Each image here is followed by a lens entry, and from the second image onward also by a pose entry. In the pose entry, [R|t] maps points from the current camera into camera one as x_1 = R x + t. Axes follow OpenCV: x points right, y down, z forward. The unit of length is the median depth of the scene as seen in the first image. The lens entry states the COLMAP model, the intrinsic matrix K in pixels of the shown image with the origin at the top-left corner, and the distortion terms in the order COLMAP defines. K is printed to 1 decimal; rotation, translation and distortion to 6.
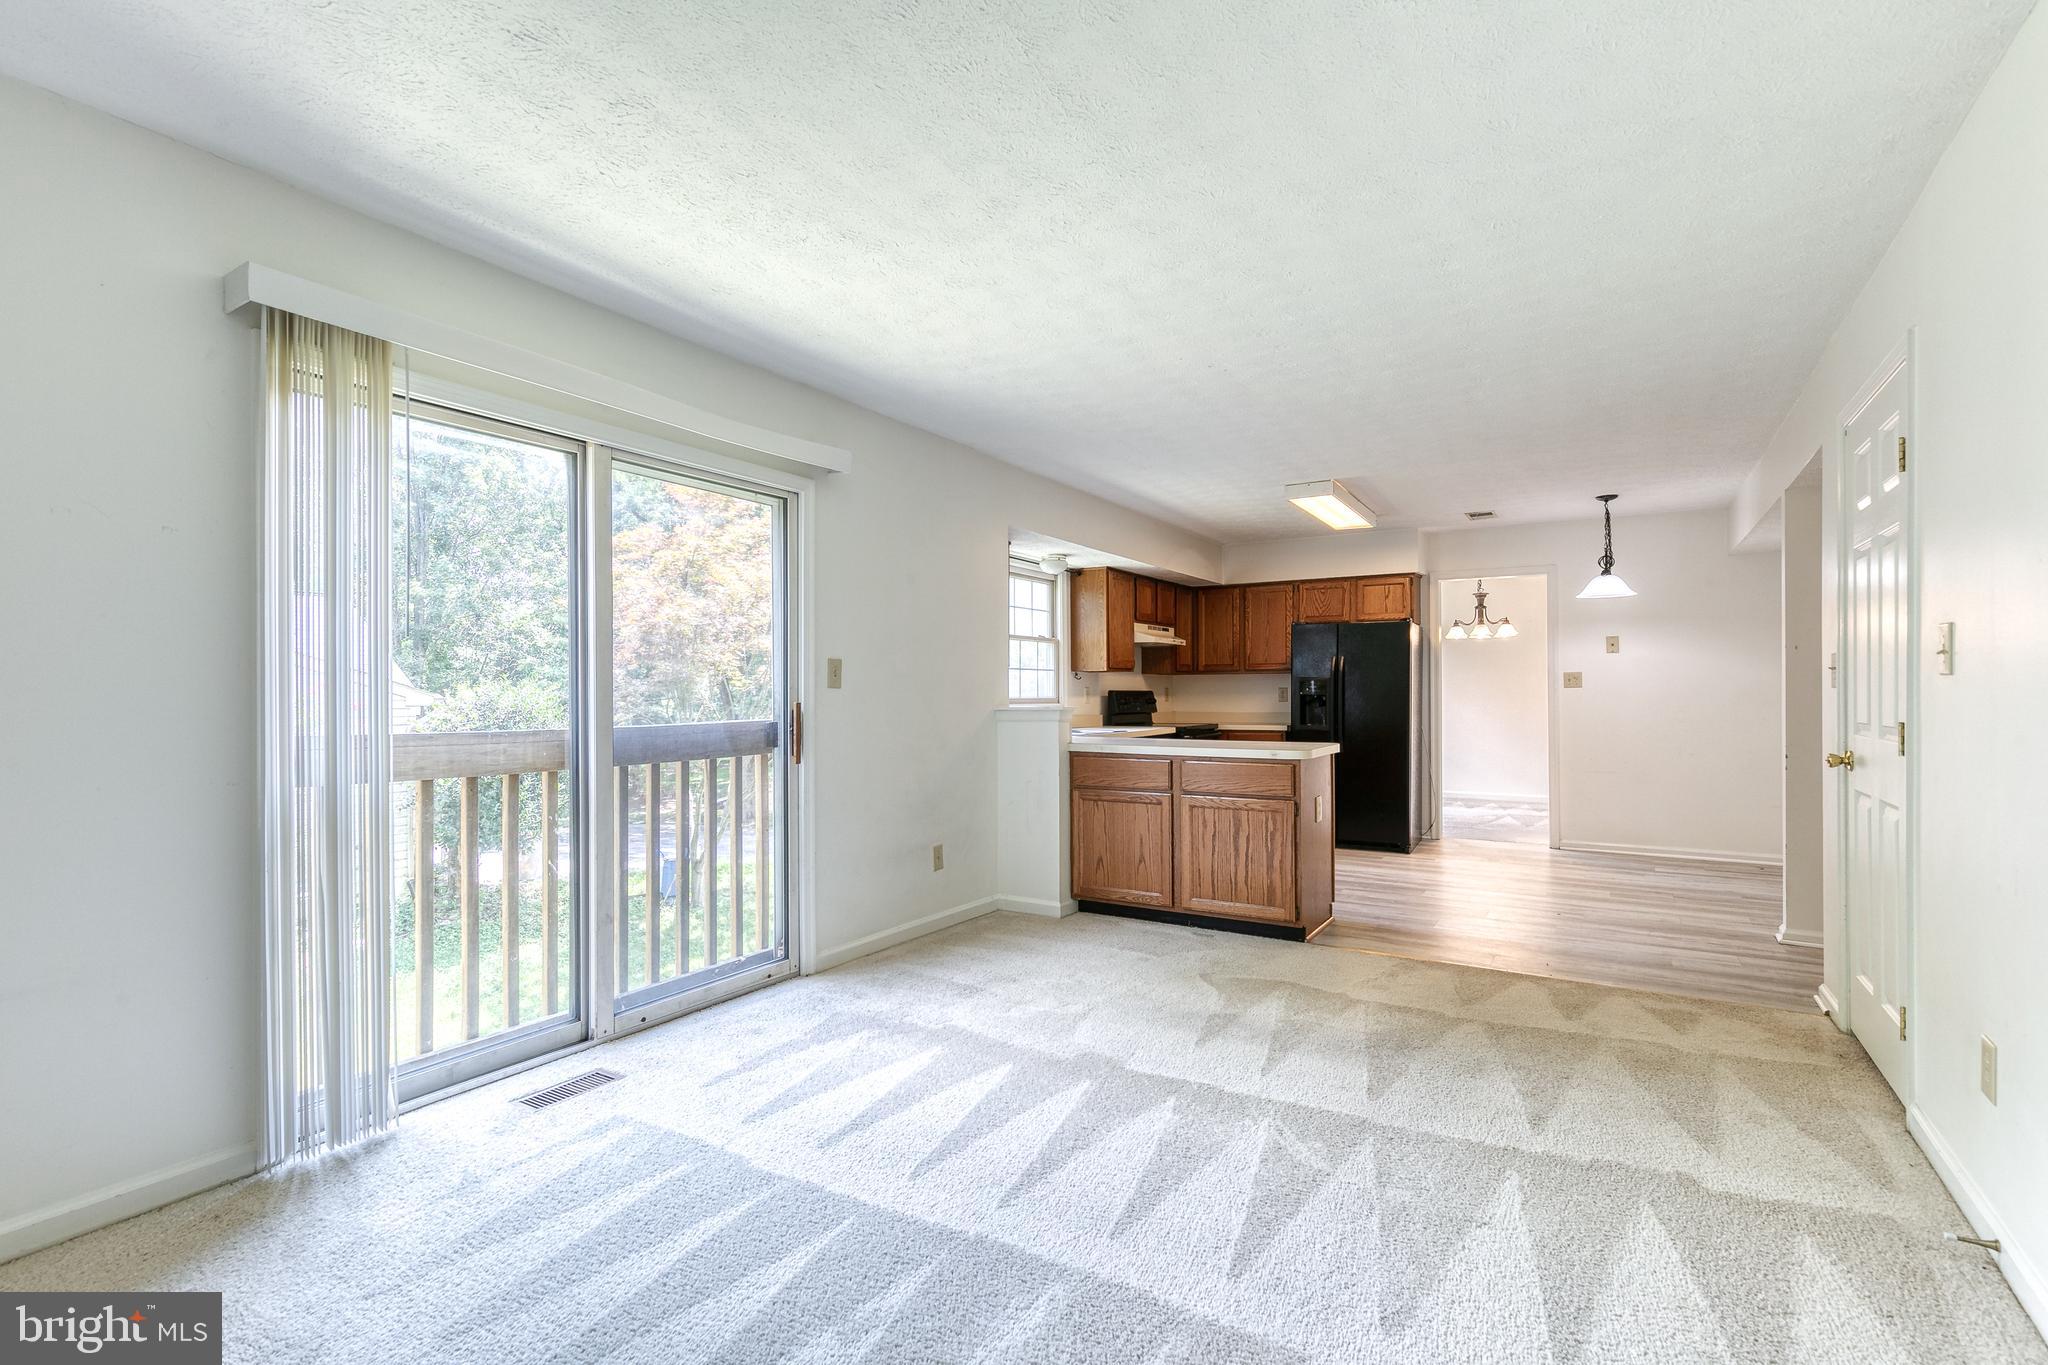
lens RADIAL K [[933.3, 0, 1035.8], [0, 933.3, 692.4], [0, 0, 1]] dist [0.010246, -0.002529]
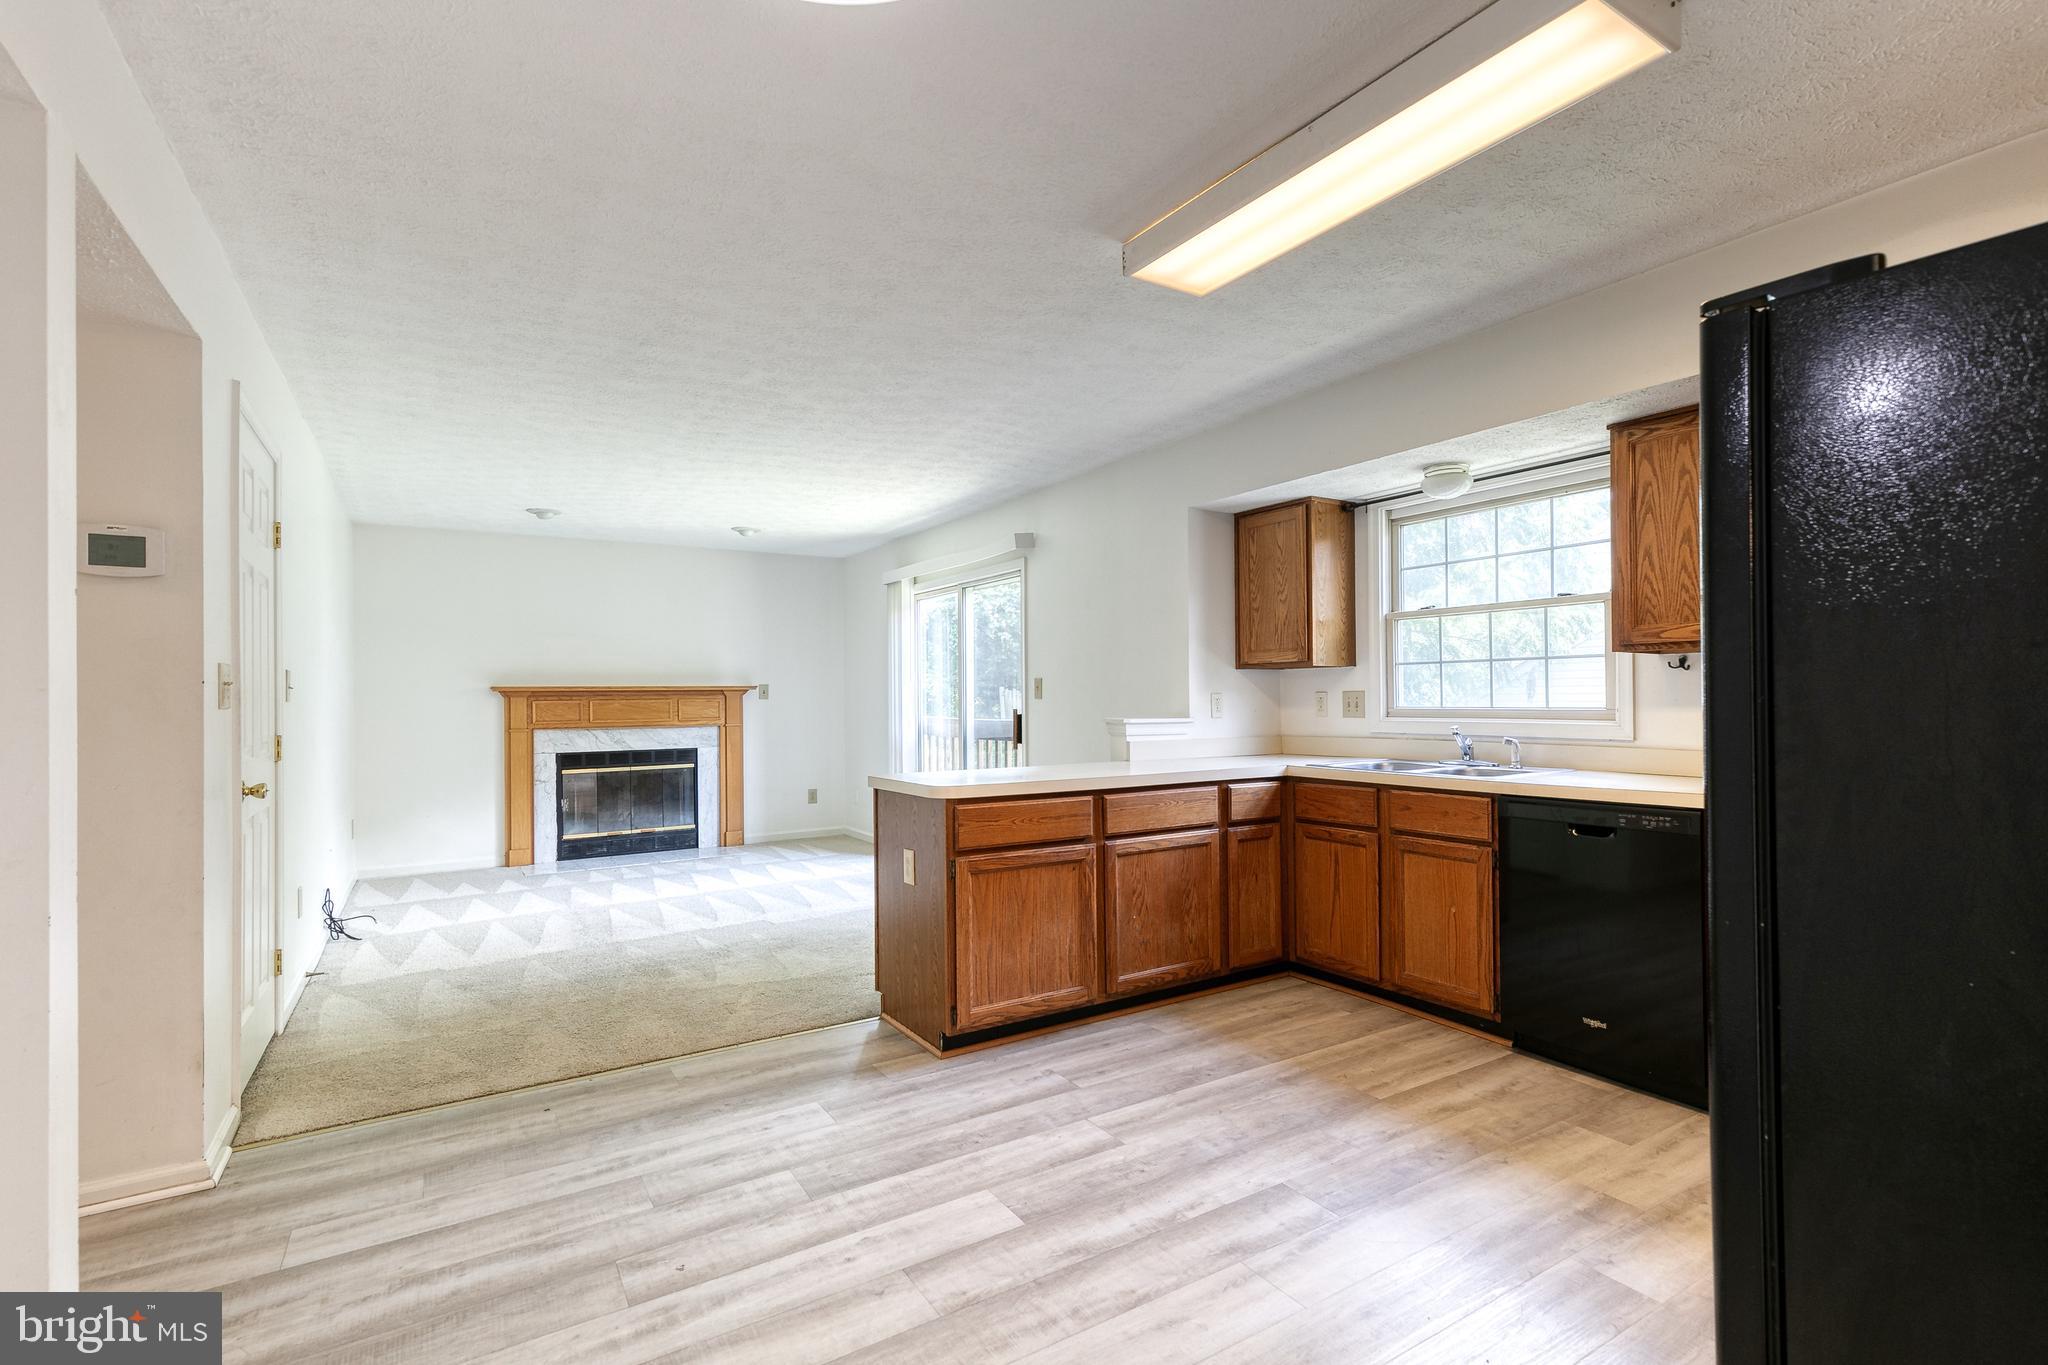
lens RADIAL K [[933.3, 0, 1033.4], [0, 933.3, 694.8], [0, 0, 1]] dist [0.010246, -0.002529]
pose [[-0.441219, 0.001611, -0.897398, 0.907539], [0.010159, 0.999943, -0.003200, -0.005717], [0.897342, -0.010529, -0.441210, 1.401654]]
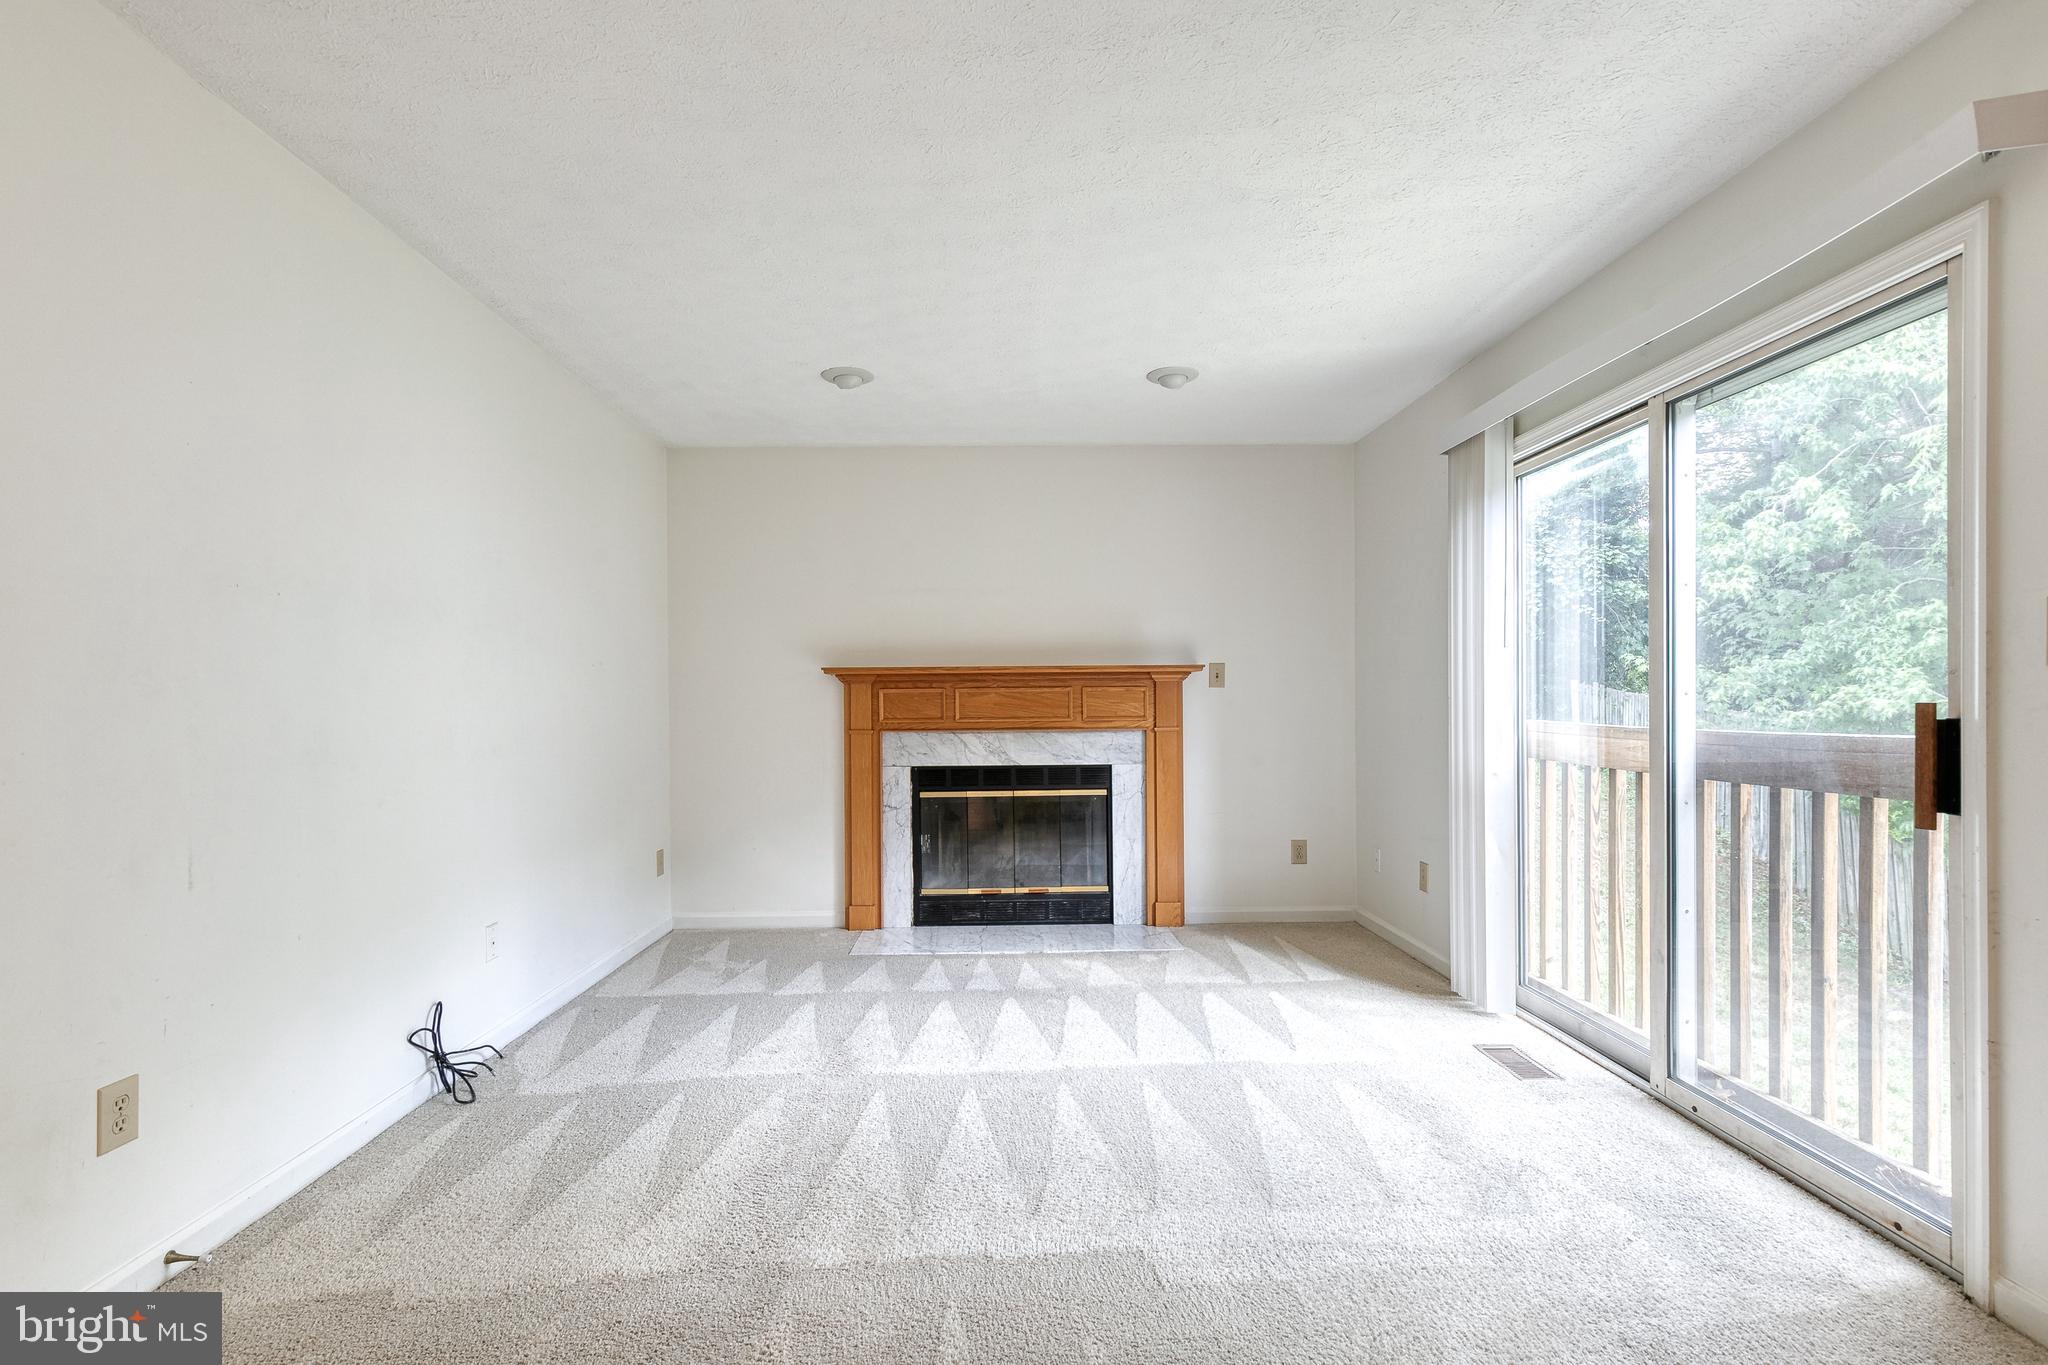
lens RADIAL K [[933.3, 0, 1014.2], [0, 933.3, 704.0], [0, 0, 1]] dist [0.010246, -0.002529]
pose [[-0.844192, 0.006207, -0.536006, 0.331503], [0.005968, 0.999980, 0.002181, 0.006398], [0.536008, -0.001358, -0.844212, 0.954406]]
